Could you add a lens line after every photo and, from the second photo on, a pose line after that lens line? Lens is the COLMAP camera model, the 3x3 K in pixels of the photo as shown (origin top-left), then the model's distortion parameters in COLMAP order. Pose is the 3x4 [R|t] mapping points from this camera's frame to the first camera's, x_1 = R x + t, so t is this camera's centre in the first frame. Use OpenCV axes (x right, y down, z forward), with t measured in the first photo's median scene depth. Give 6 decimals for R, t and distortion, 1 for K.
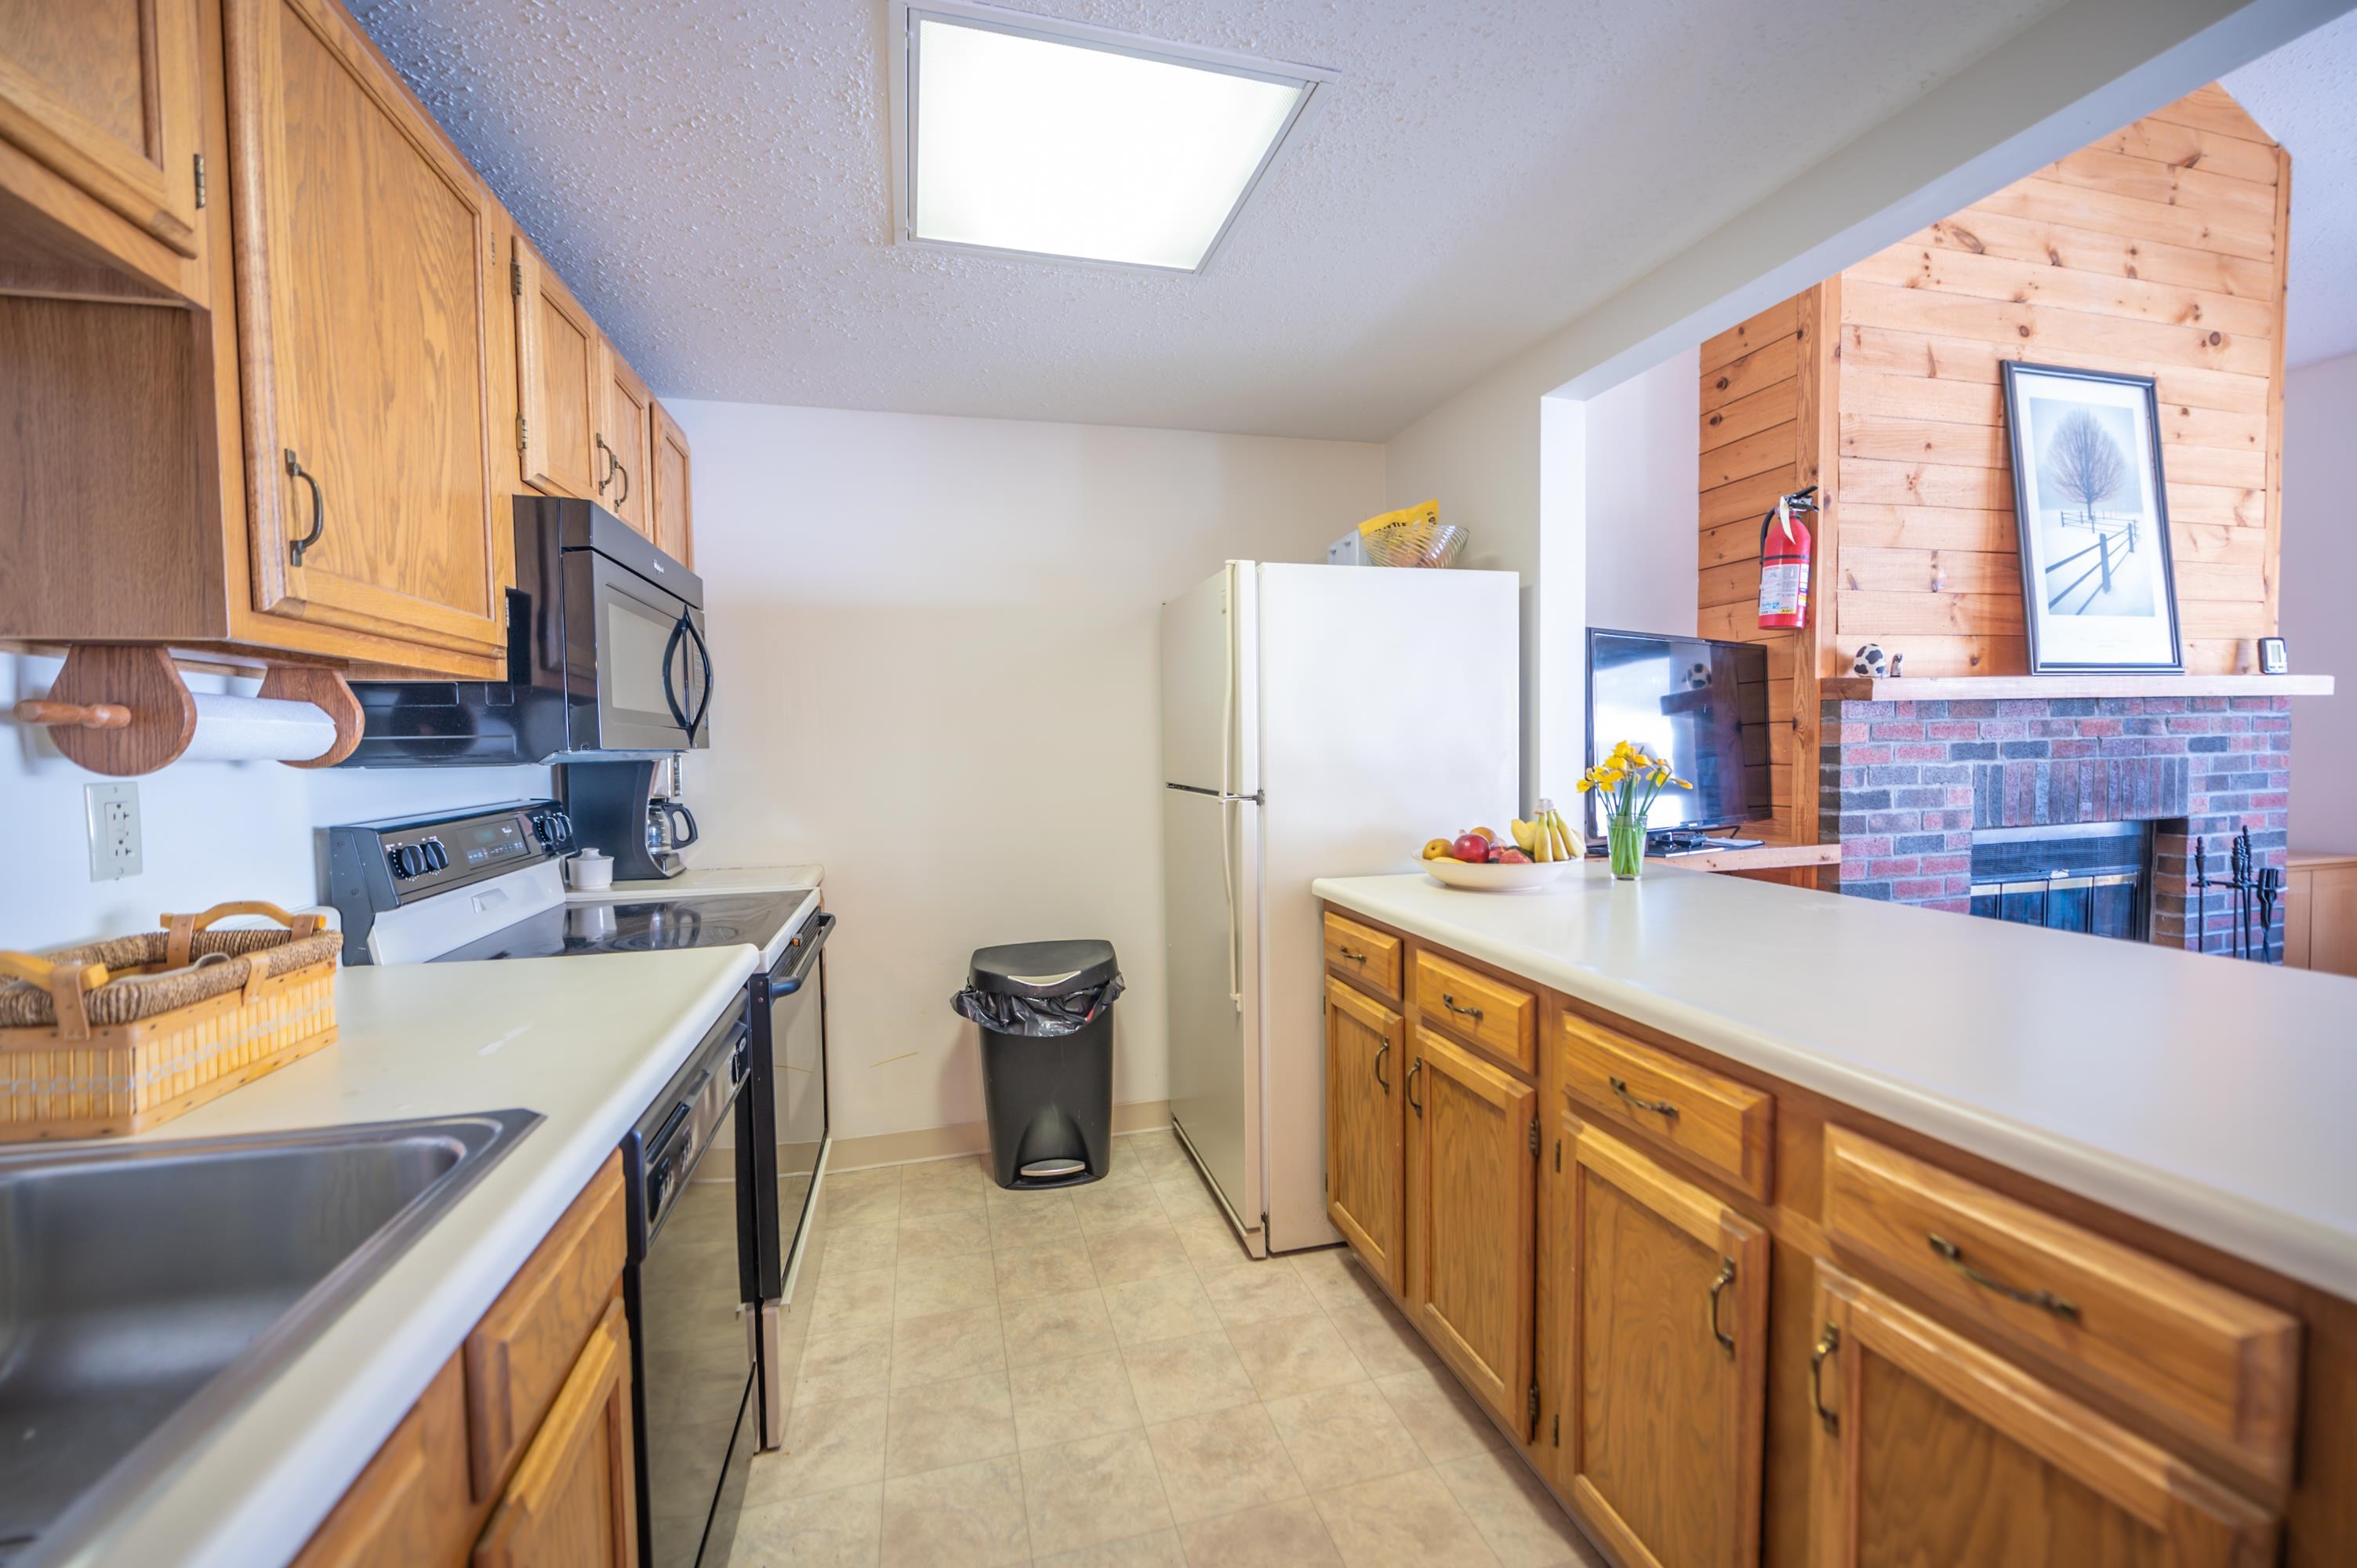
lens RADIAL K [[935.2, 0, 1170.4], [0, 935.2, 785.8], [0, 0, 1]] dist [-0.007501, -0.000131]
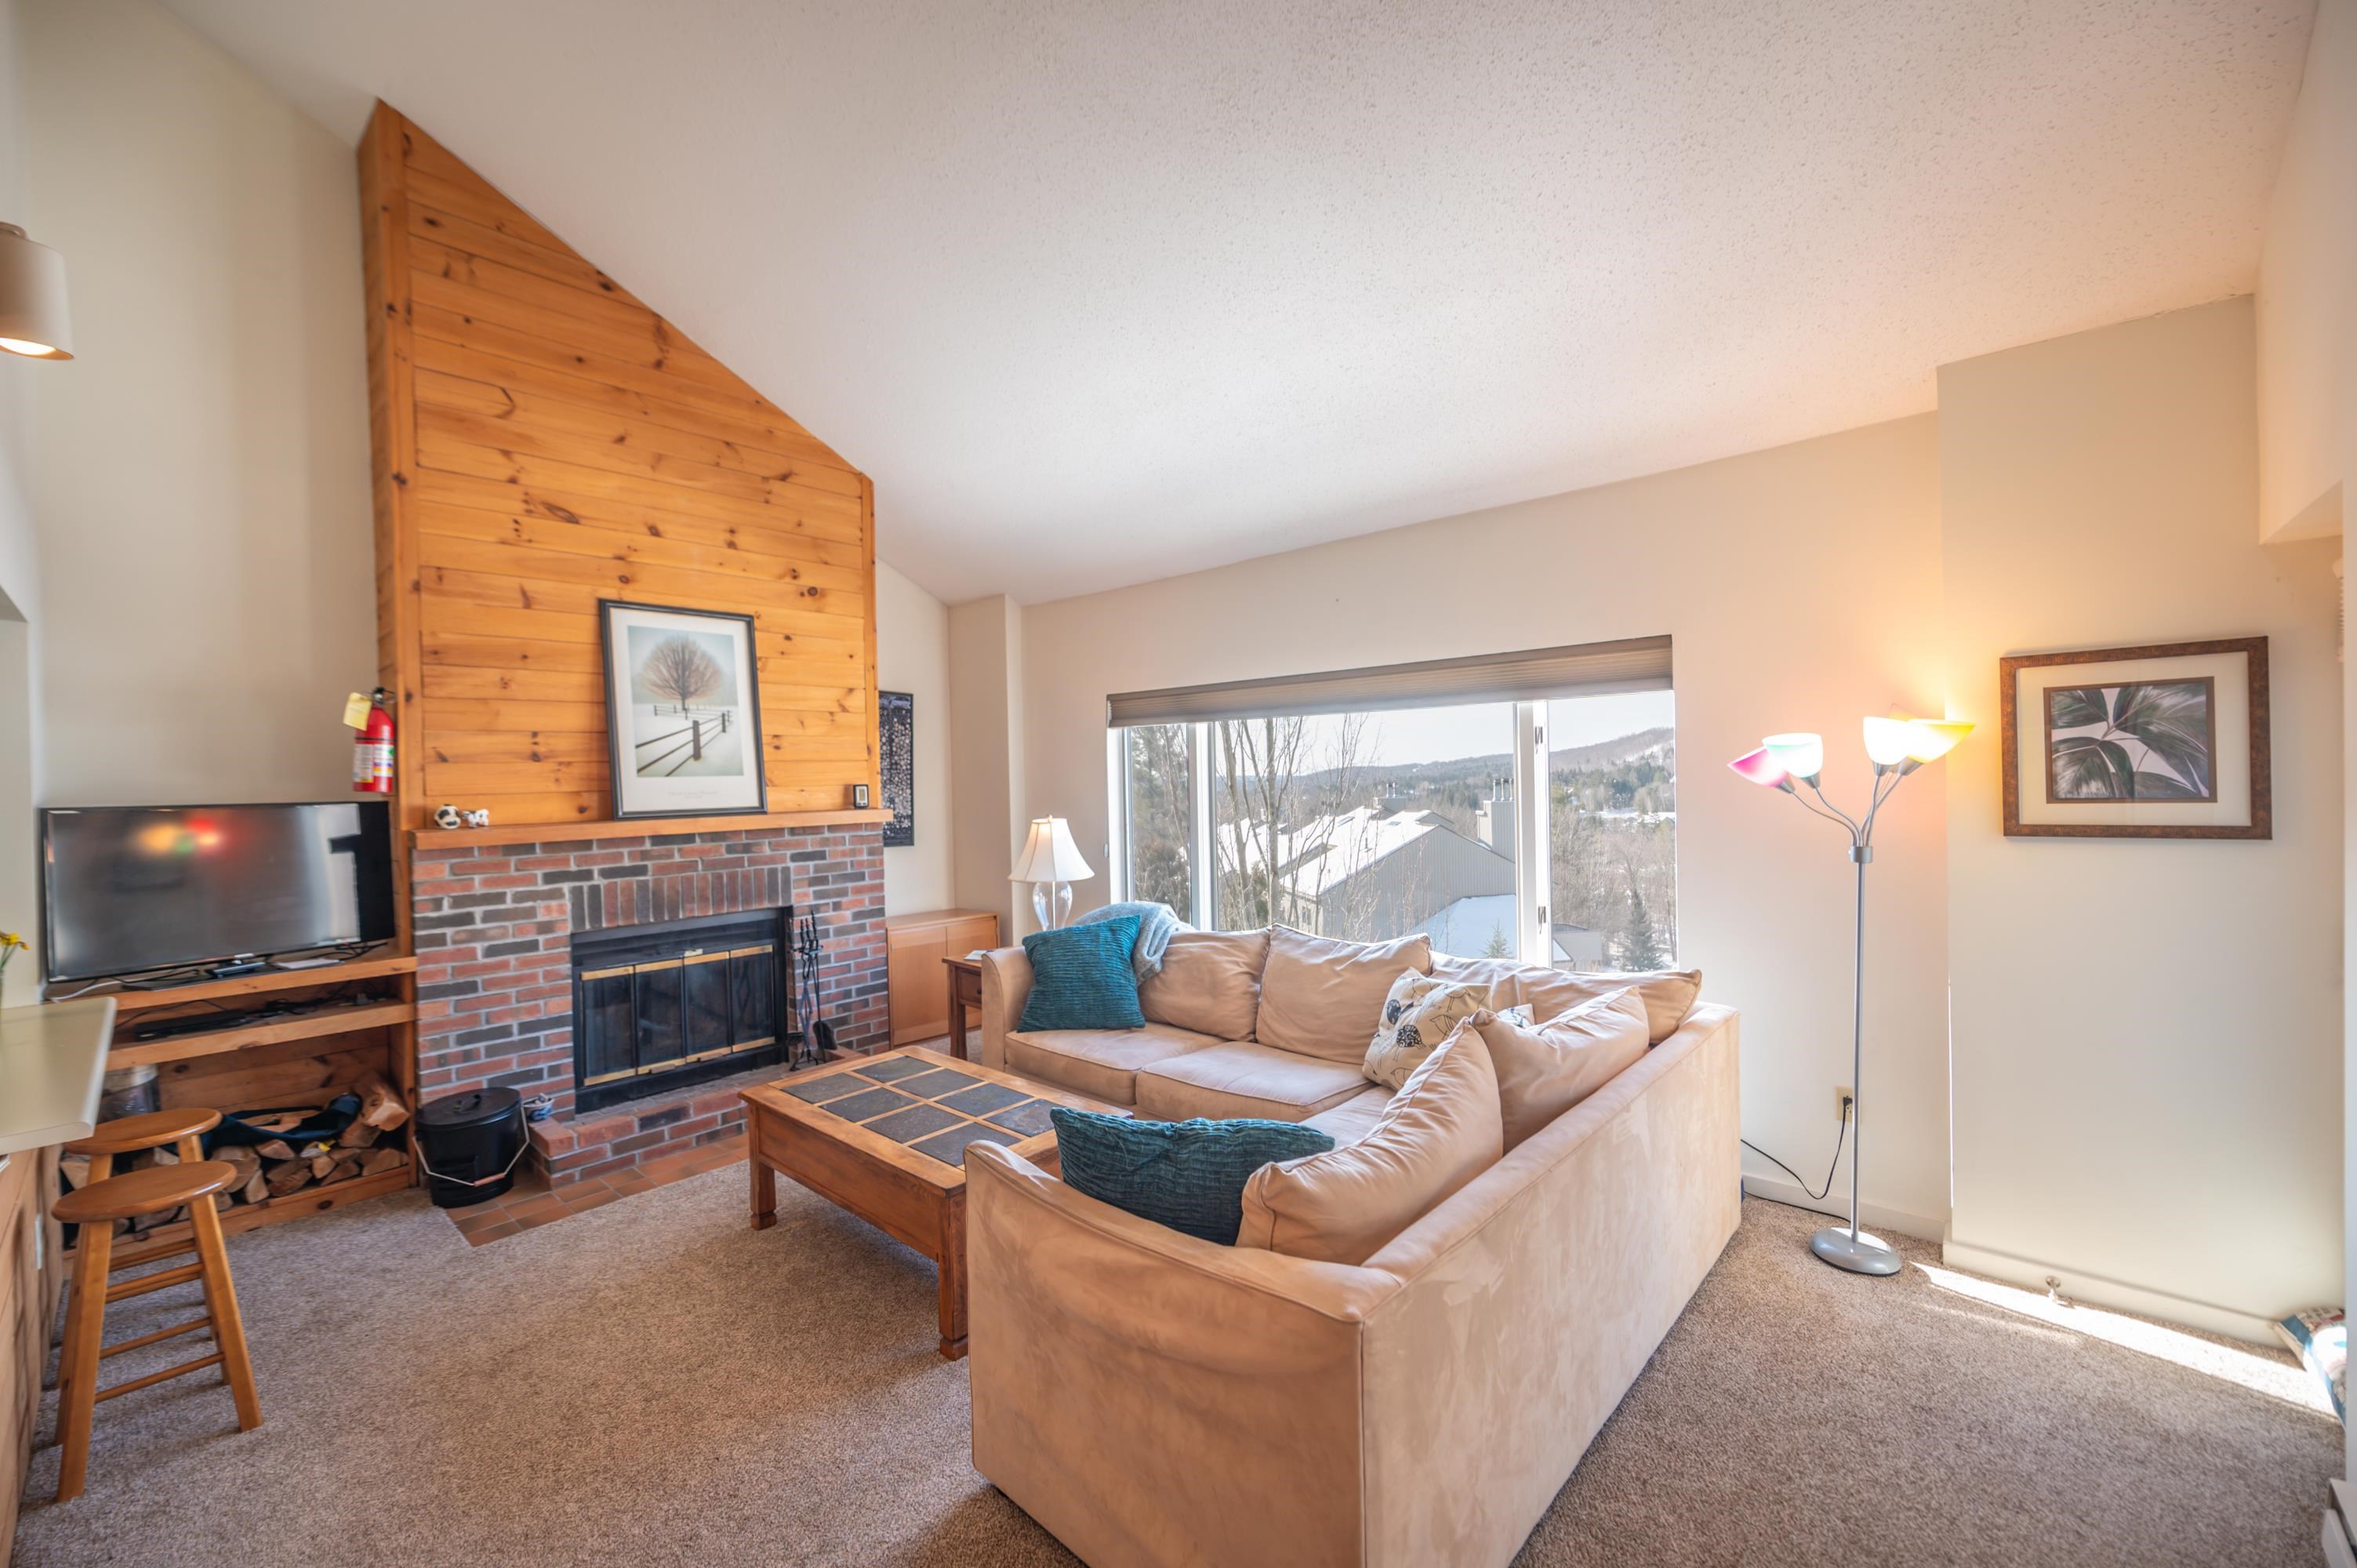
lens RADIAL K [[935.2, 0, 1172.7], [0, 935.2, 786.2], [0, 0, 1]] dist [-0.007501, -0.000131]
pose [[0.835113, -0.006088, 0.550044, 0.862907], [0.034845, 0.998516, -0.041853, -0.082954], [-0.548973, 0.054118, 0.834086, -0.677481]]
